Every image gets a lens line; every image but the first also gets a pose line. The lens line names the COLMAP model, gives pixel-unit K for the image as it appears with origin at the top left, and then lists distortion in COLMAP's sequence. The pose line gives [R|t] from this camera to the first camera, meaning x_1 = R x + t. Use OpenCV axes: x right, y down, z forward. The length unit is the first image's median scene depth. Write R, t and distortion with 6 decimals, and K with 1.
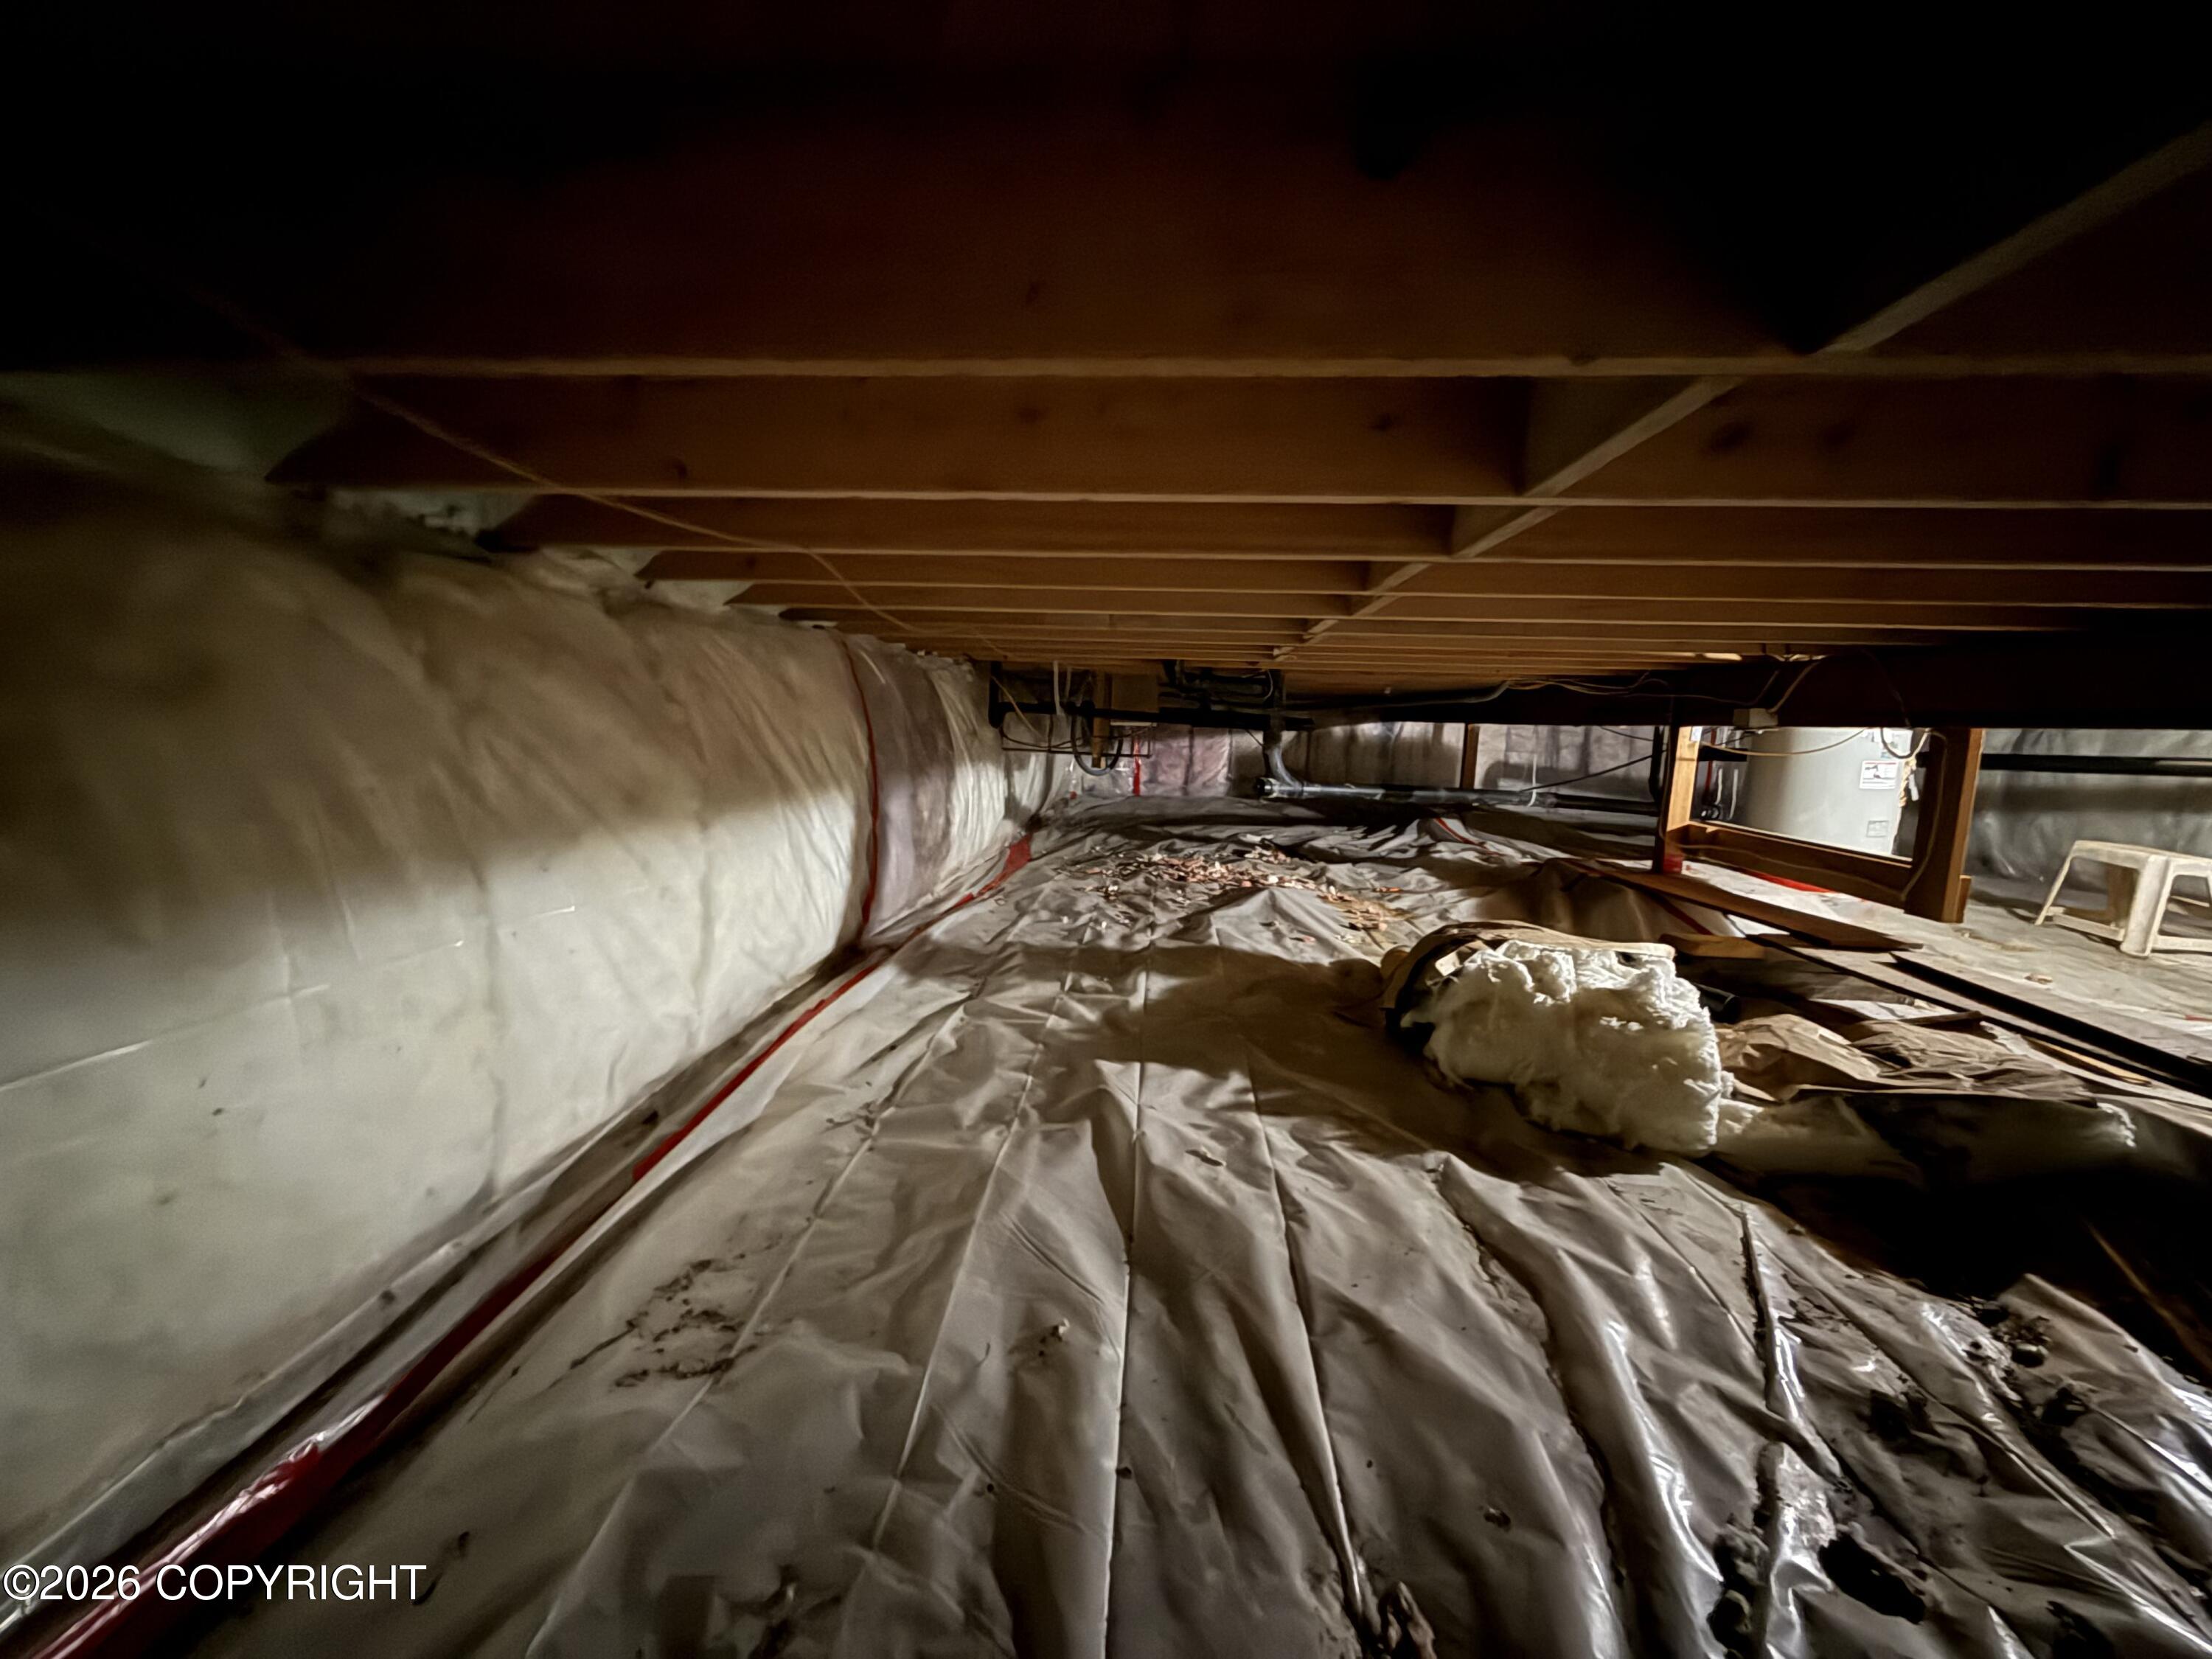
lens RADIAL K [[887.6, 0, 1100.7], [0, 887.6, 827.4], [0, 0, 1]] dist [0.001661, -0.000207]
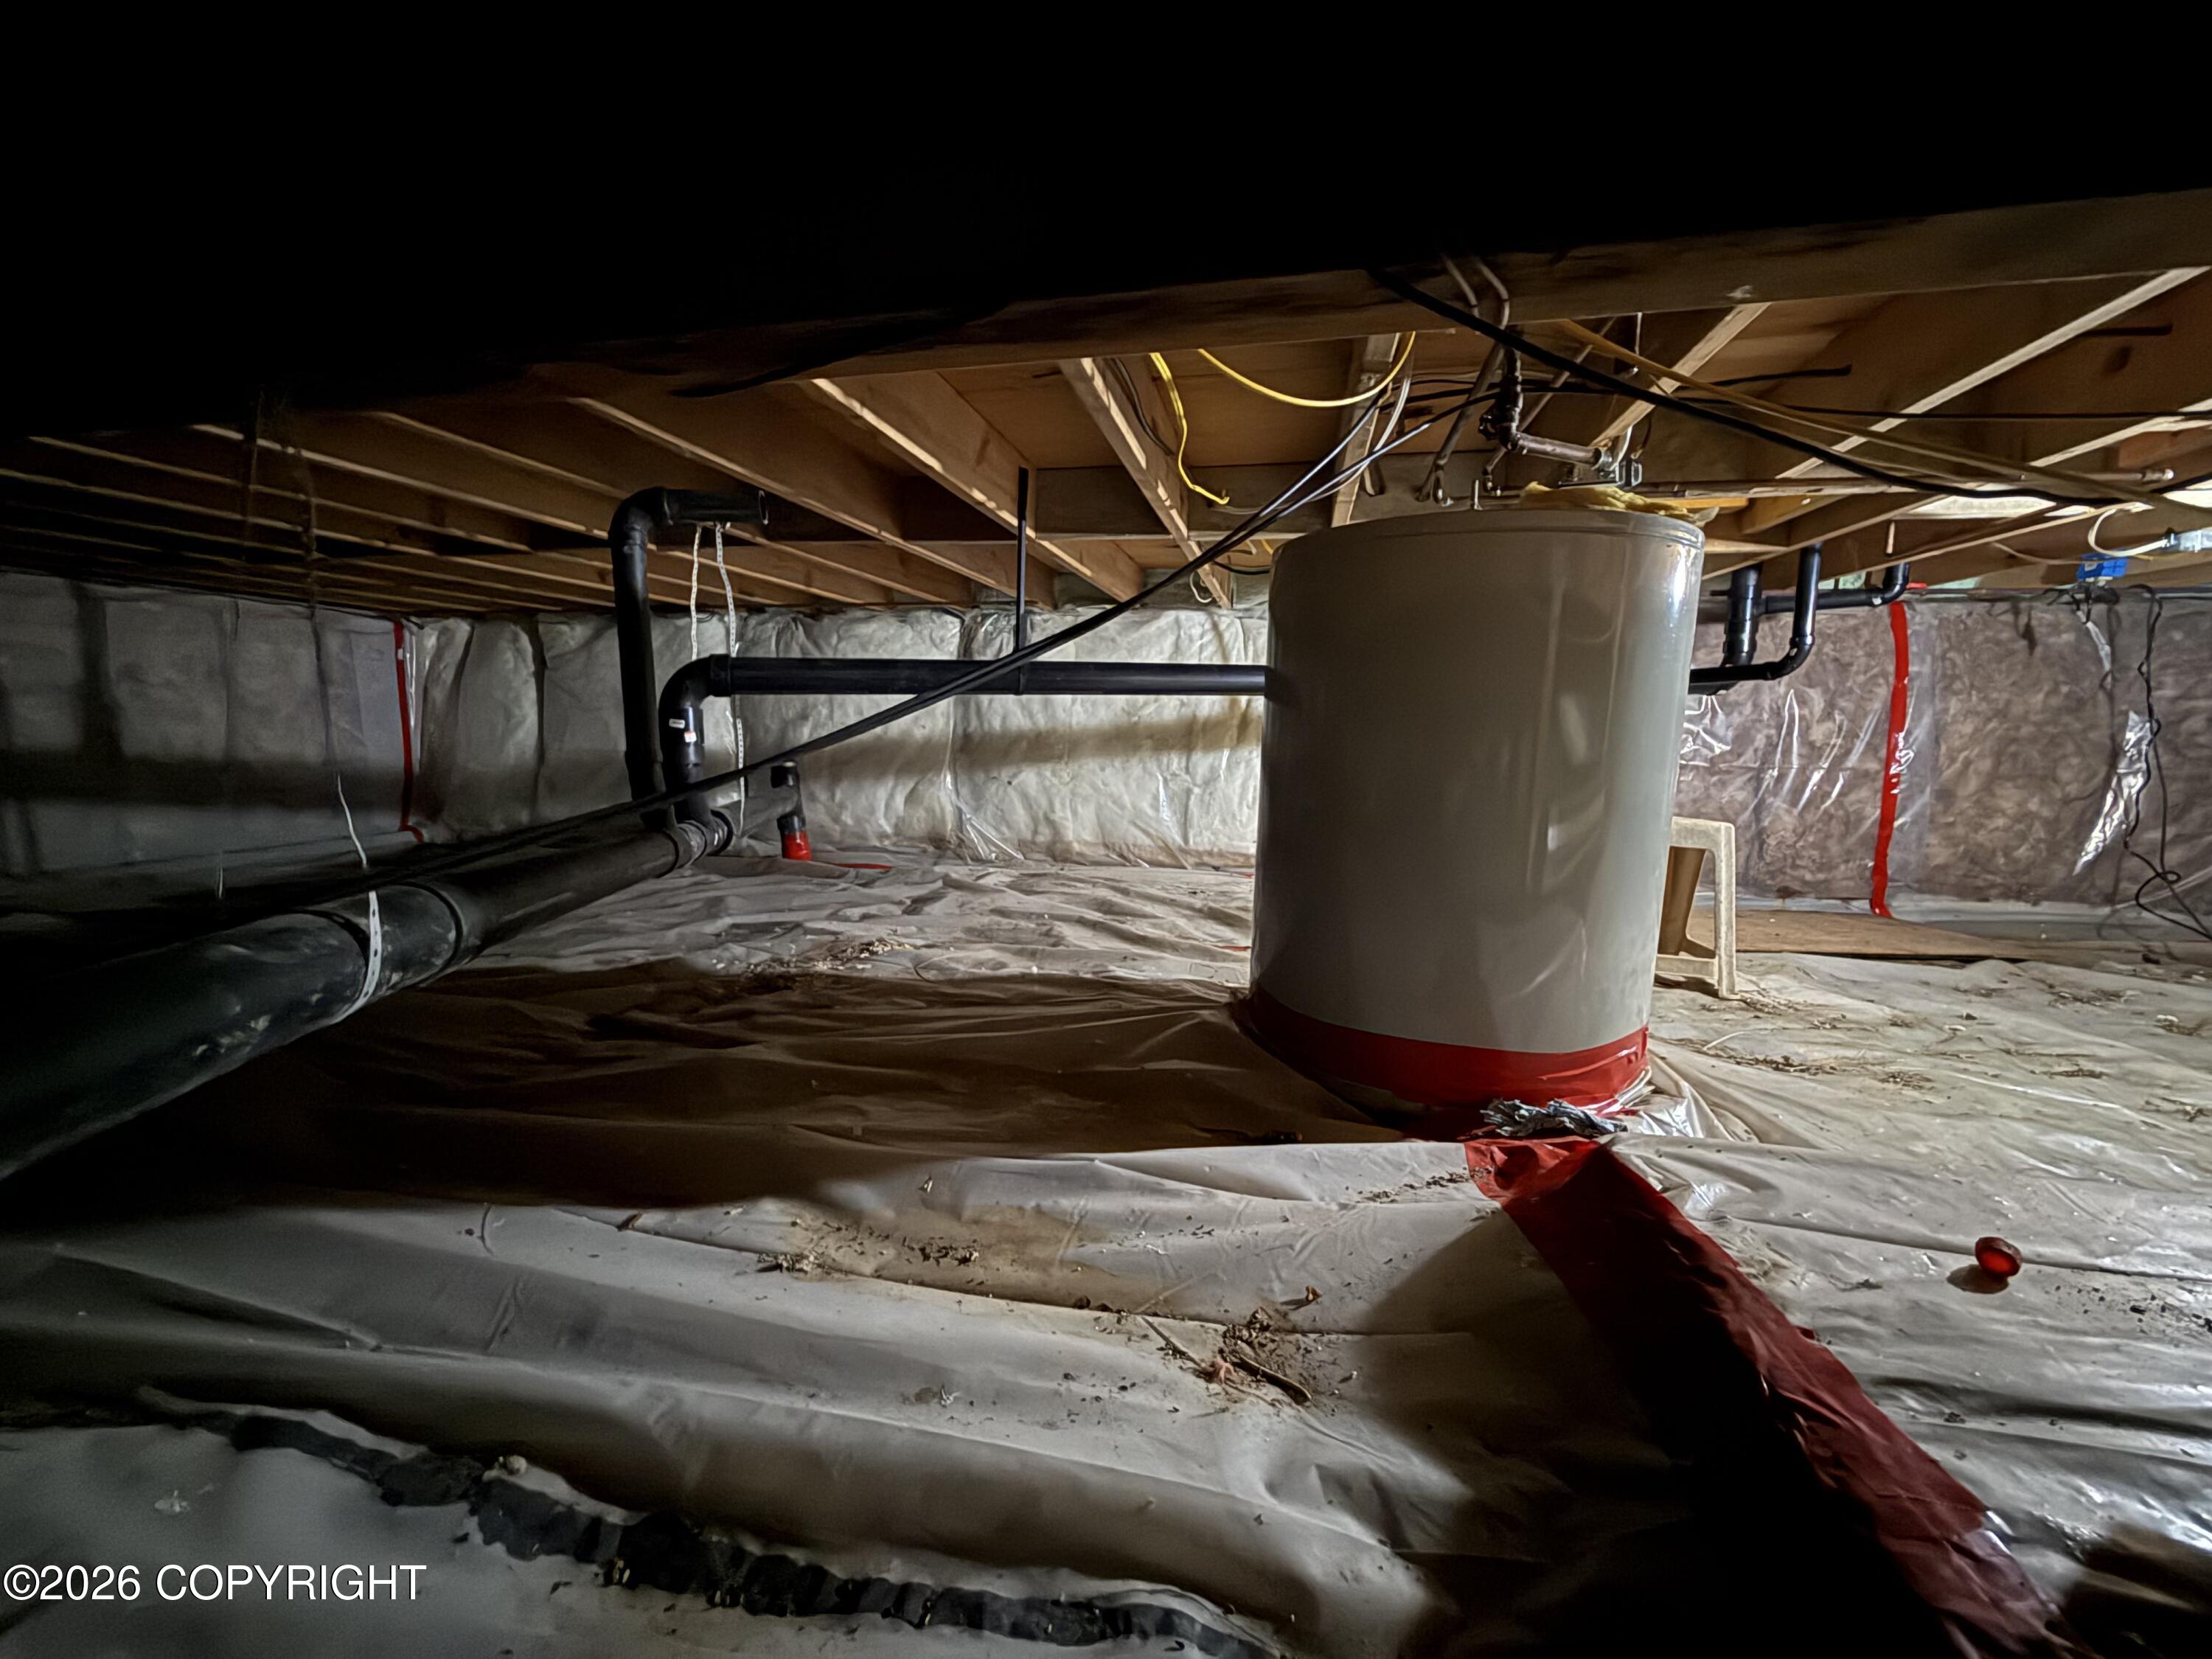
lens RADIAL K [[887.6, 0, 1100.9], [0, 887.6, 829.0], [0, 0, 1]] dist [0.001661, -0.000207]
pose [[0.143244, -0.145996, 0.978860, 0.229550], [0.111850, 0.985111, 0.130561, -0.033273], [-0.983347, 0.090783, 0.157441, 0.525043]]
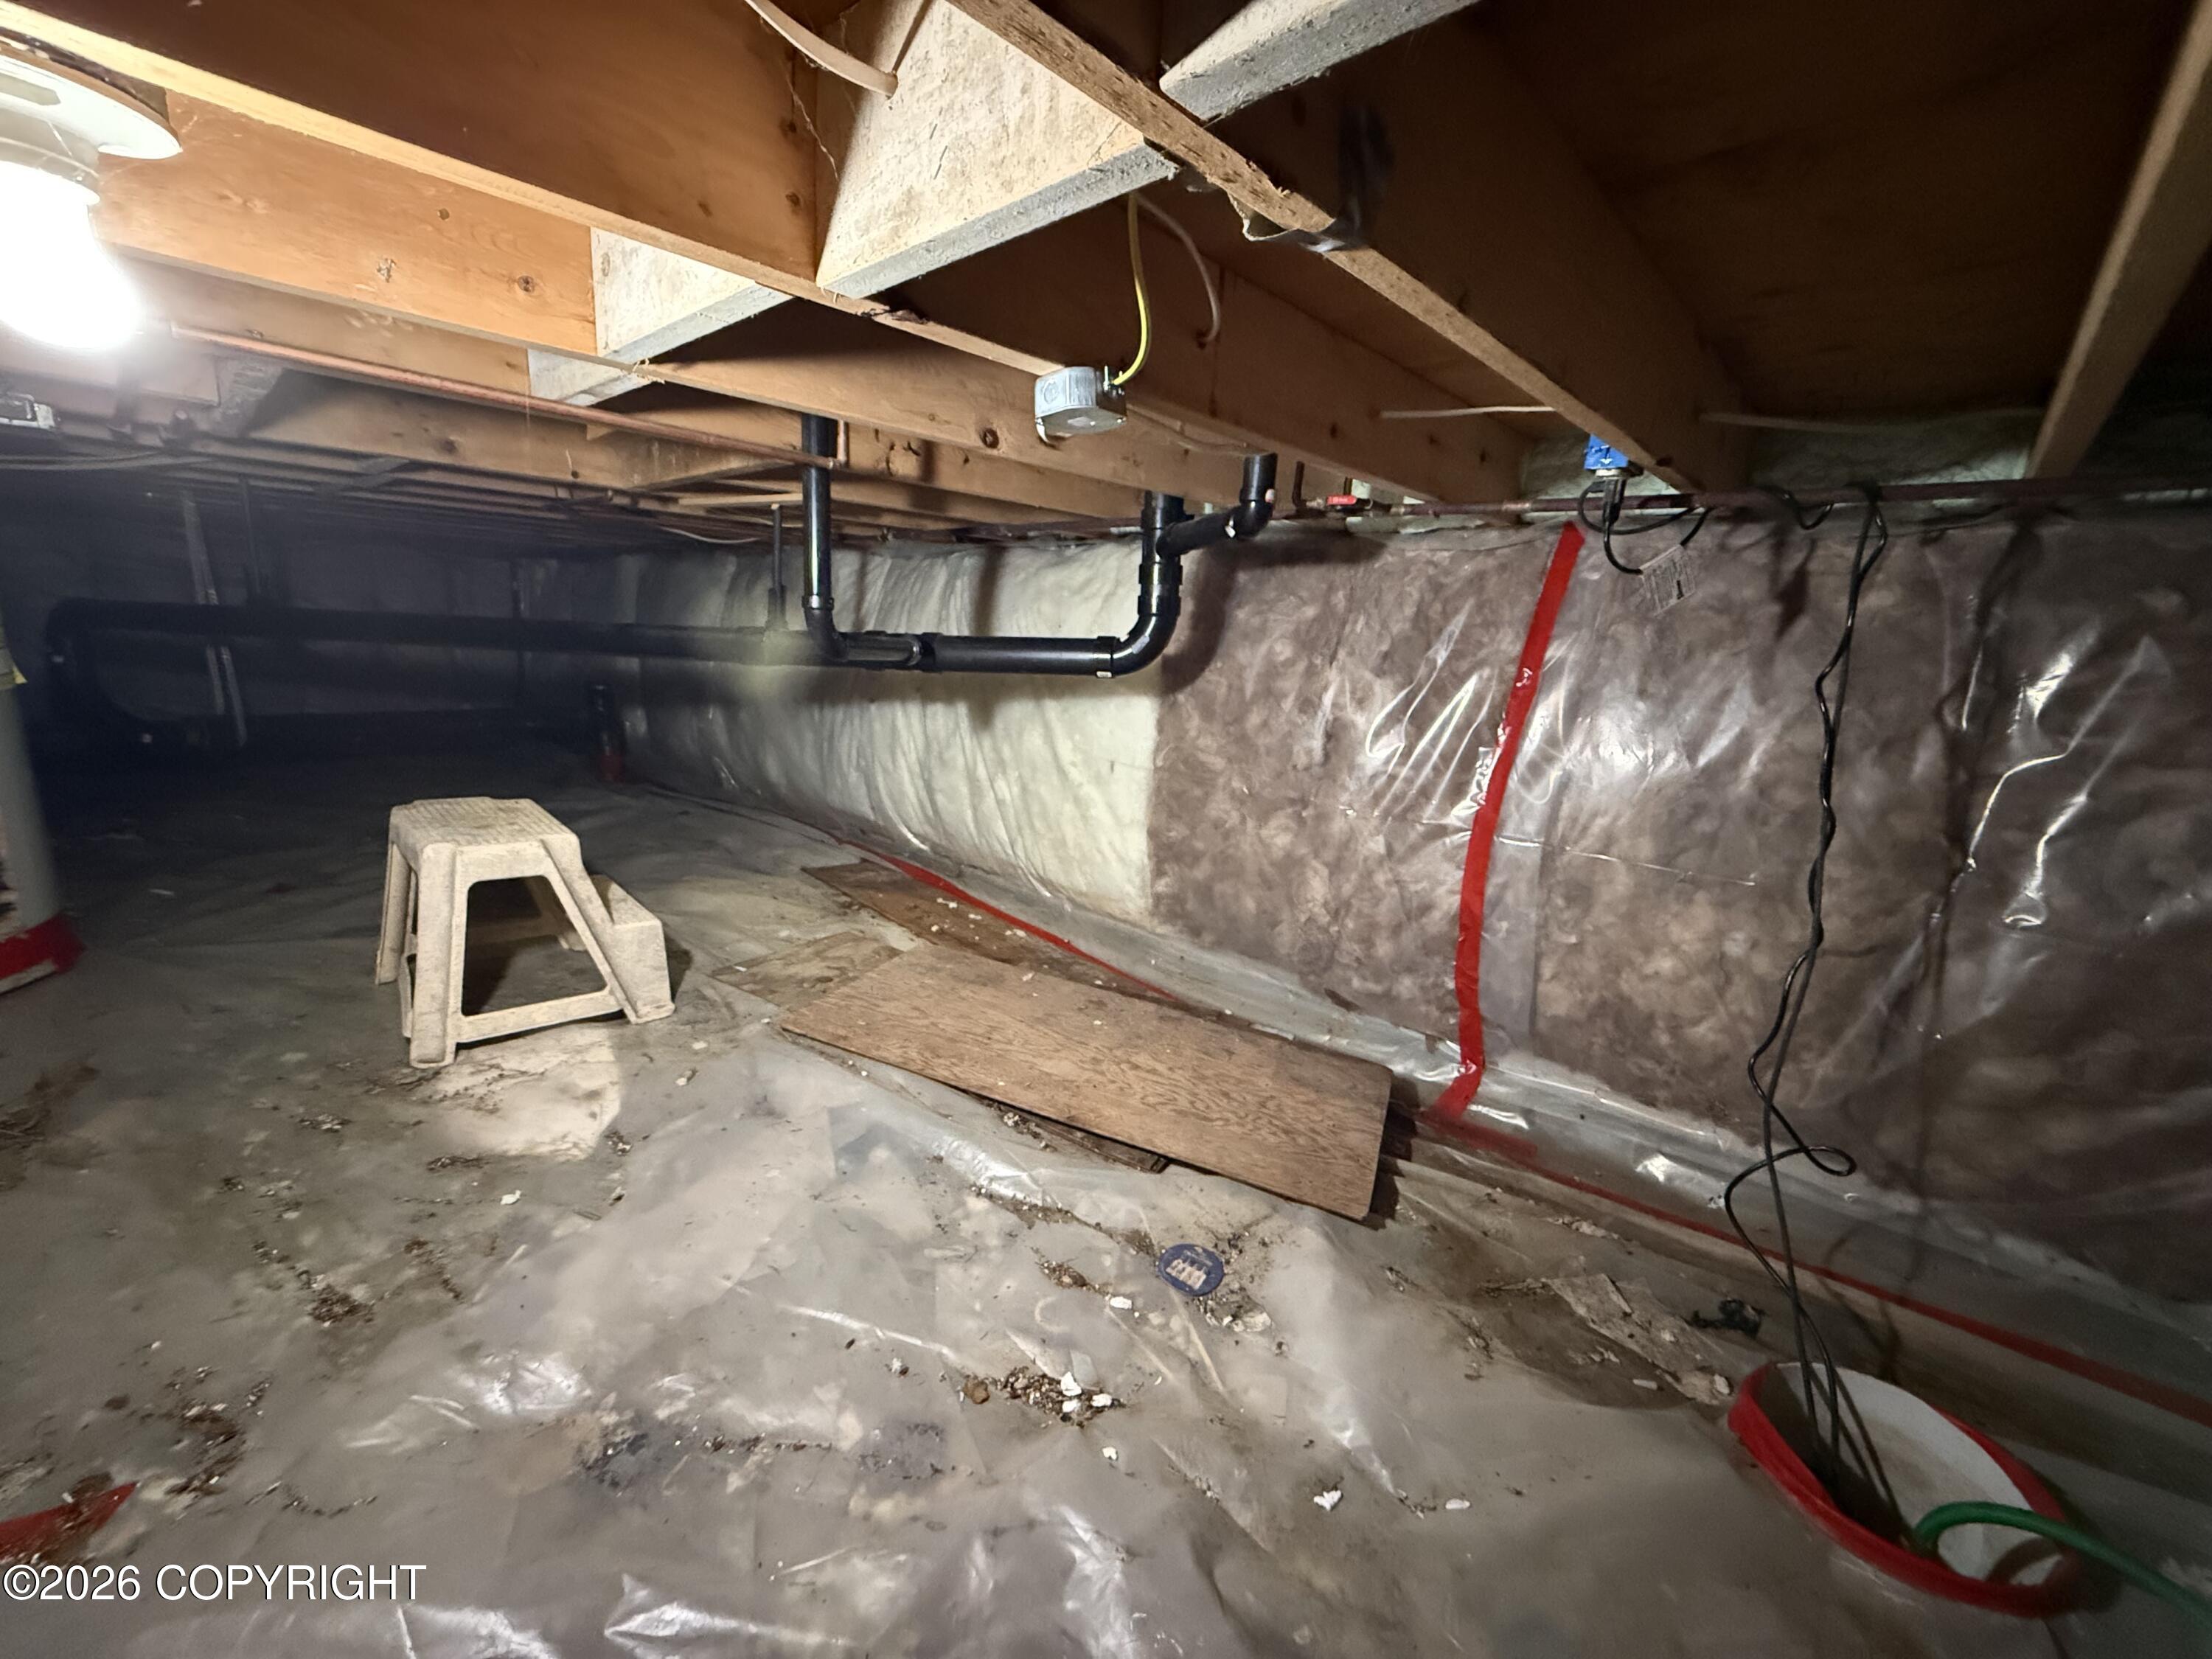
lens RADIAL K [[887.6, 0, 1102.8], [0, 887.6, 821.8], [0, 0, 1]] dist [0.001661, -0.000207]
pose [[0.637144, -0.159647, 0.754029, 0.431266], [0.058603, 0.985515, 0.159139, -0.012939], [-0.768514, -0.057206, 0.637271, 0.188892]]
